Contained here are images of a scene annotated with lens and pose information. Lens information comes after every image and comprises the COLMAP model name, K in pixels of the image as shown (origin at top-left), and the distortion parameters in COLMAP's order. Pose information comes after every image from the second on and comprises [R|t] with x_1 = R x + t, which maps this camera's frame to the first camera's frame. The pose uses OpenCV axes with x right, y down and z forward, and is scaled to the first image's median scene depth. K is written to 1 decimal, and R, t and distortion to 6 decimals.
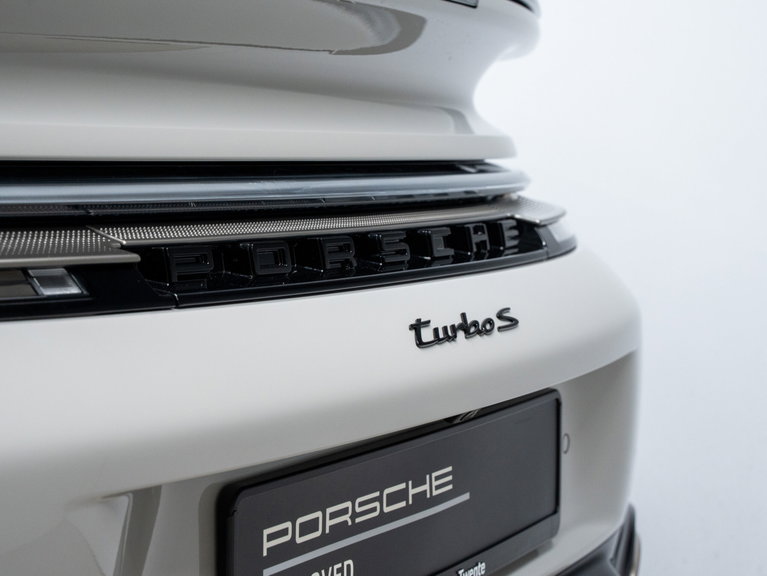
lens RADIAL K [[1723.5, 0, 382.3], [0, 1723.5, 284.2], [0, 0, 1]] dist [0.095466, 0.000000]
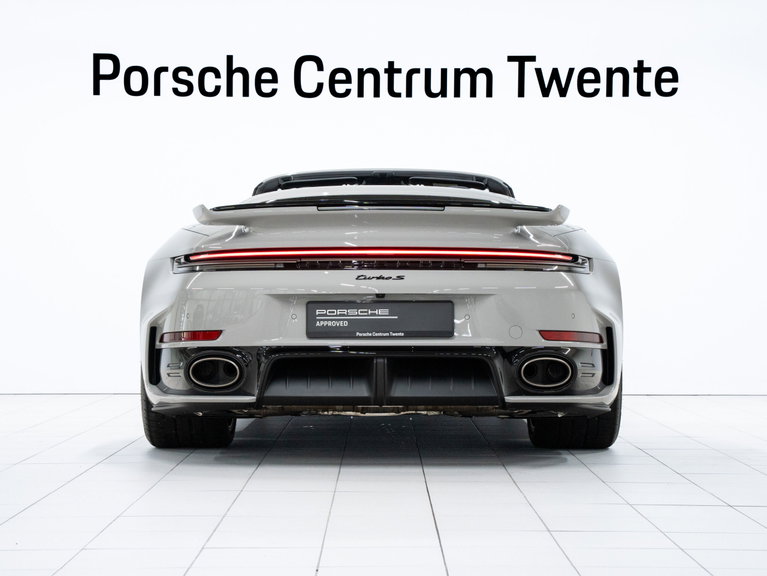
lens RADIAL K [[1723.5, 0, 377.3], [0, 1723.5, 288.9], [0, 0, 1]] dist [0.095466, 0.000000]
pose [[0.473377, -0.077315, -0.877460, 4.353138], [-0.063751, 0.990521, -0.121670, 0.655064], [0.878550, 0.113534, 0.463961, -1.256945]]
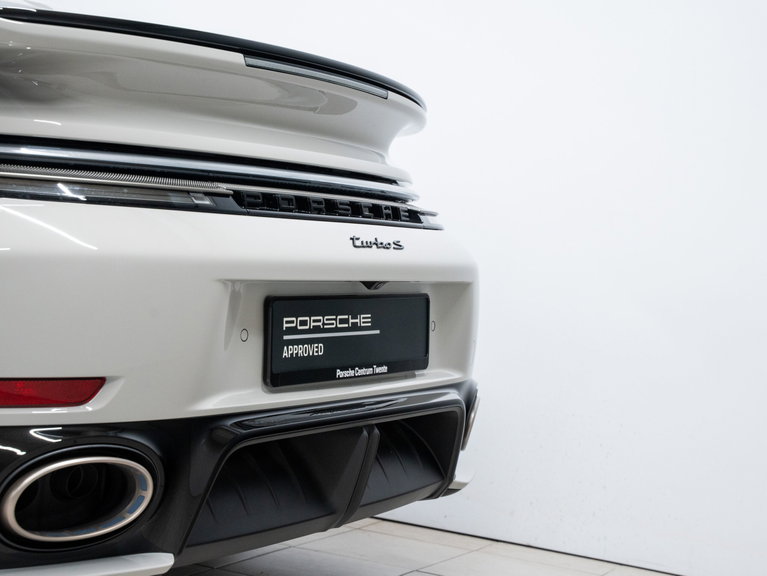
lens RADIAL K [[1533.8, 0, 382.9], [0, 1533.8, 295.7], [0, 0, 1]] dist [0.267598, 0.000000]
pose [[0.999633, 0.009447, 0.025392, 0.008535], [-0.007832, 0.997985, -0.062970, 0.211188], [-0.025936, 0.062748, 0.997692, -0.895155]]
